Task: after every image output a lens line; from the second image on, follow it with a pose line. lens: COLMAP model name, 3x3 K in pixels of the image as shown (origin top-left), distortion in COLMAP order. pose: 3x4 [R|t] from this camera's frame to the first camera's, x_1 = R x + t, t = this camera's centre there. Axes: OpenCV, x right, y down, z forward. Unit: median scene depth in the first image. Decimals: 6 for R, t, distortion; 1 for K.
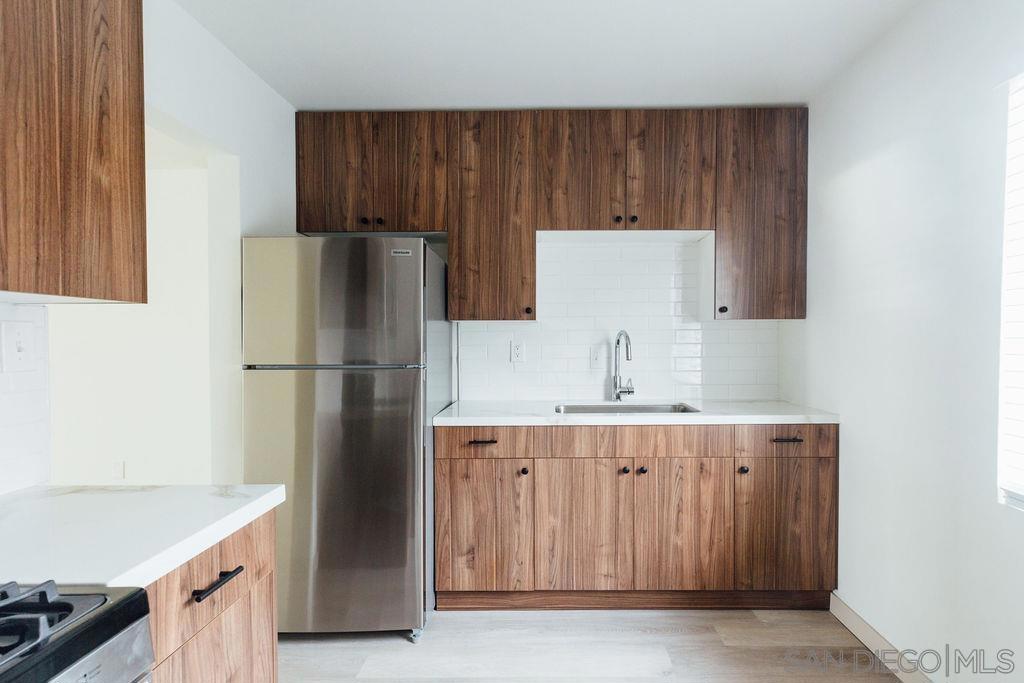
lens RADIAL K [[475.2, 0, 536.1], [0, 475.2, 337.1], [0, 0, 1]] dist [0.000169, -0.000812]
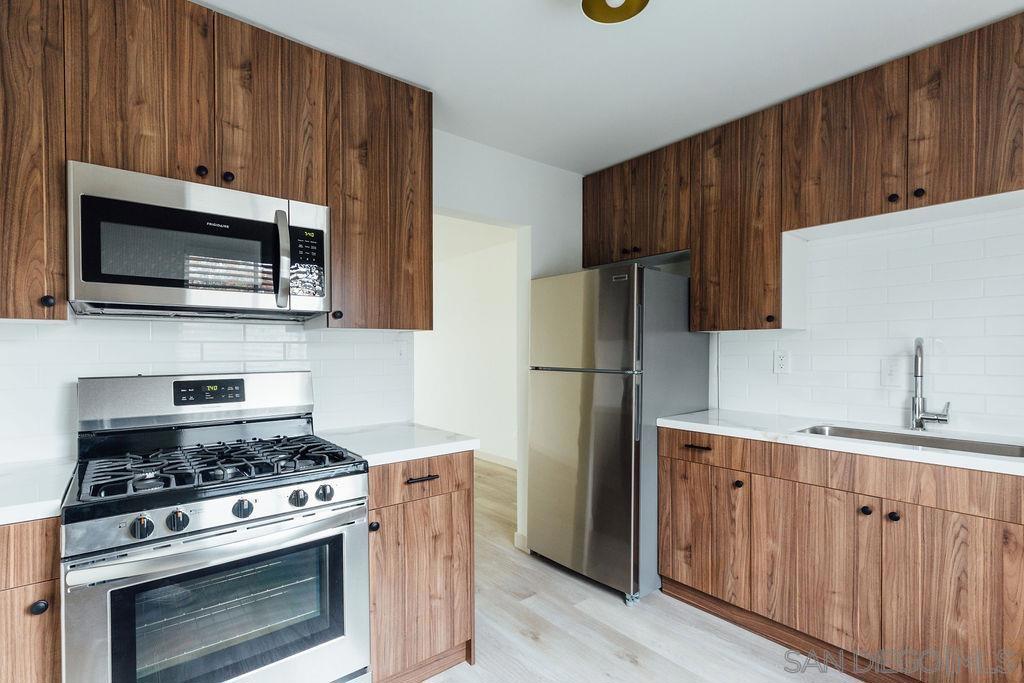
lens RADIAL K [[475.2, 0, 536.1], [0, 475.2, 337.1], [0, 0, 1]] dist [0.000169, -0.000812]
pose [[0.660211, -0.017755, -0.750871, 0.425613], [0.003481, 0.999782, -0.020580, -0.001970], [0.751072, 0.010973, 0.660129, 0.034234]]
